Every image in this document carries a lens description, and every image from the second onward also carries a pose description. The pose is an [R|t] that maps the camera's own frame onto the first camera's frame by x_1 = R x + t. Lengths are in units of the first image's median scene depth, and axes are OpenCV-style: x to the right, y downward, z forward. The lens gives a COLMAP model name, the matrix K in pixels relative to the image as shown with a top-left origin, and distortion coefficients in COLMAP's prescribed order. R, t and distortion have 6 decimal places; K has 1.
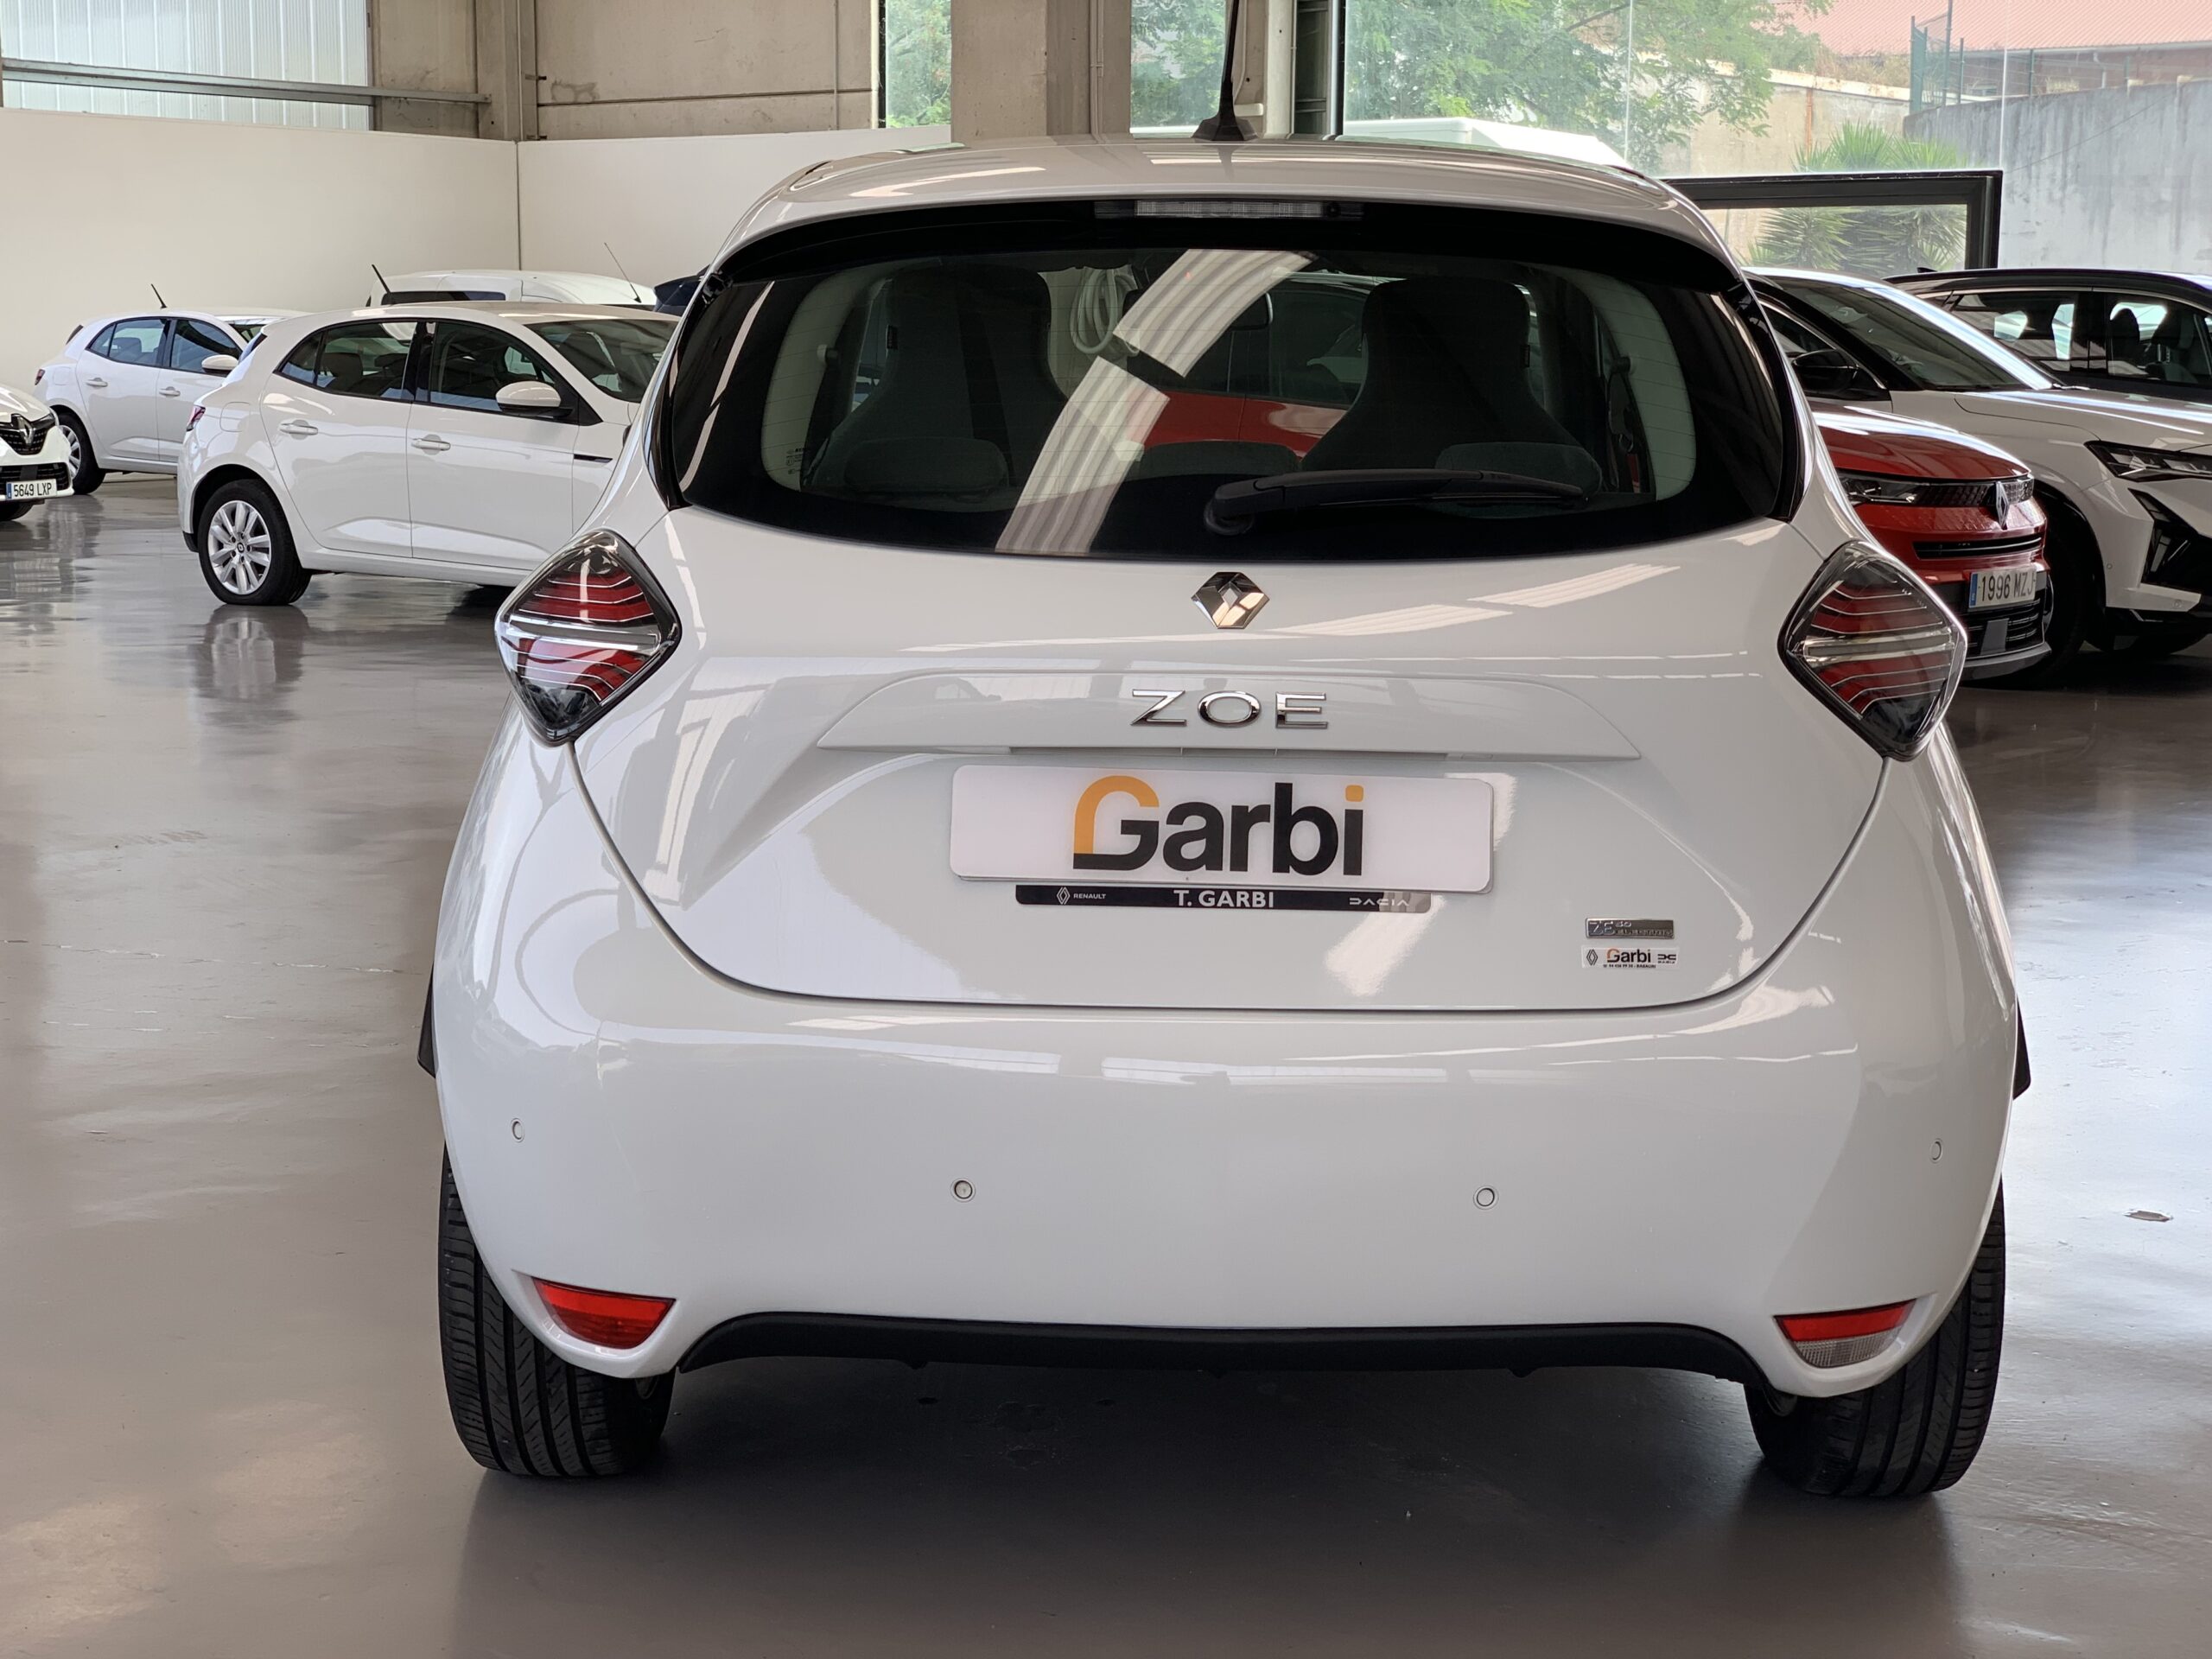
lens RADIAL K [[3357.8, 0, 1106.0], [0, 3357.8, 829.5], [0, 0, 1]] dist [0.034475, -0.021443]
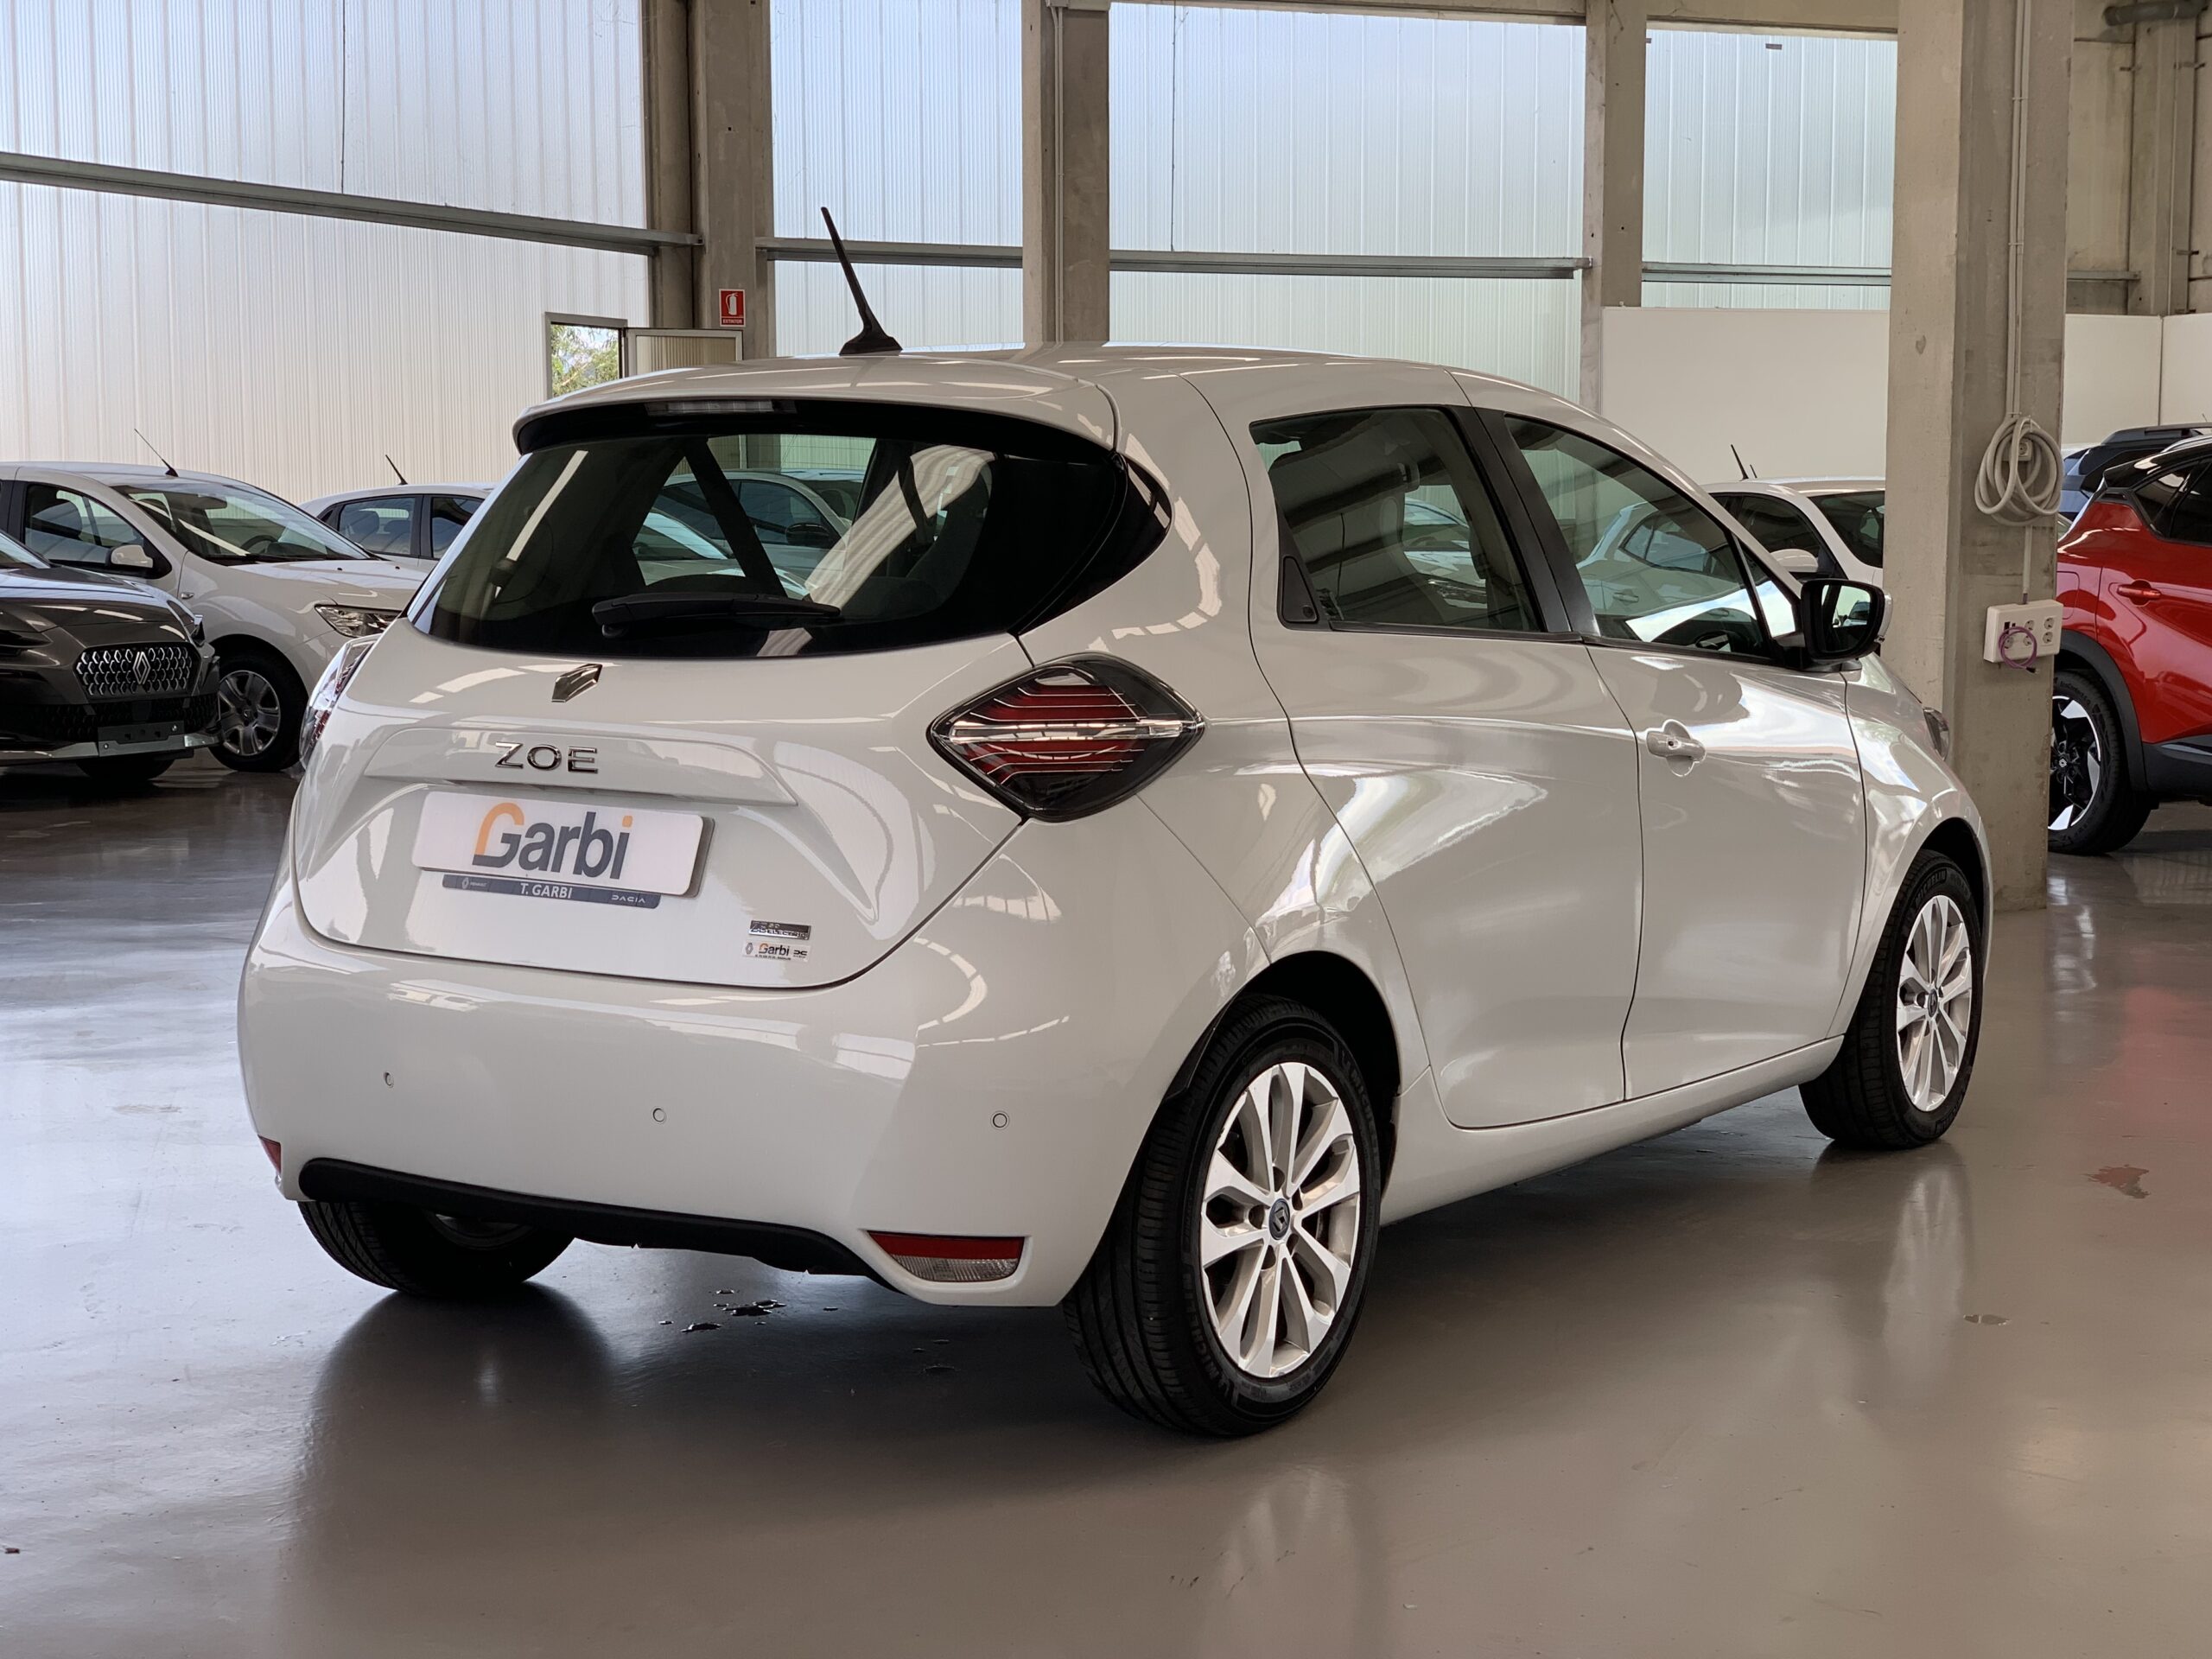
lens RADIAL K [[3357.8, 0, 1106.0], [0, 3357.8, 829.5], [0, 0, 1]] dist [0.034475, -0.021443]
pose [[0.829492, 0.041564, -0.556970, 1.022000], [-0.070470, 0.997046, -0.030546, 0.021455], [0.554055, 0.064588, 0.829971, -0.053330]]
